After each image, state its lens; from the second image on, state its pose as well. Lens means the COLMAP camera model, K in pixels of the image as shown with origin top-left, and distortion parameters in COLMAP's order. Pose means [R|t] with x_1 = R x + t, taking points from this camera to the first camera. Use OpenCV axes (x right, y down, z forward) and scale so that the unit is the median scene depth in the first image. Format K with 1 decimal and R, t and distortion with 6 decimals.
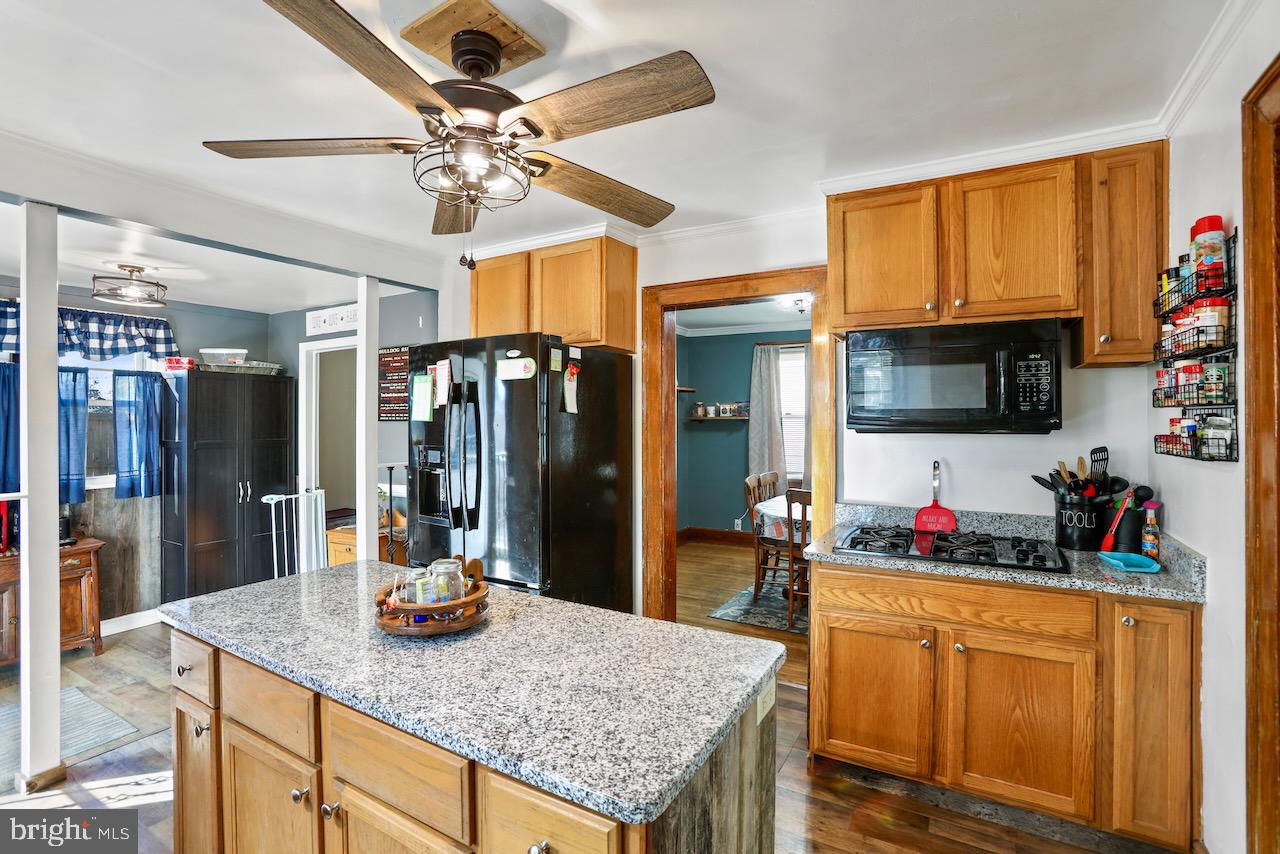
lens RADIAL K [[585.8, 0, 623.6], [0, 585.8, 421.1], [0, 0, 1]] dist [-0.002138, 0.000055]
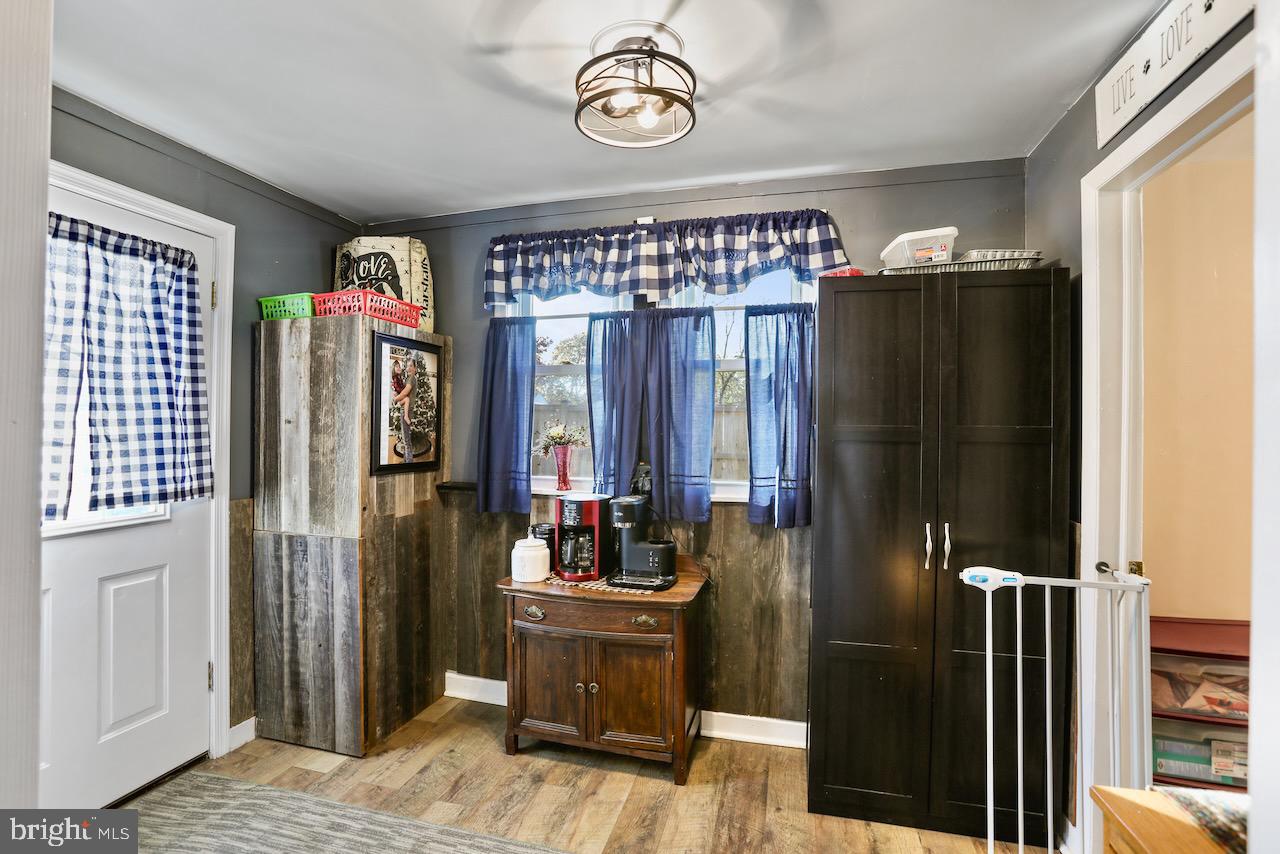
lens RADIAL K [[579.0, 0, 640.0], [0, 579.0, 427.0], [0, 0, 1]] dist [-0.050703, 0.000016]
pose [[0.287594, -0.005423, -0.957737, -0.326711], [-0.010622, 0.999904, -0.008851, 0.041730], [0.957694, 0.012719, 0.287509, 0.708561]]
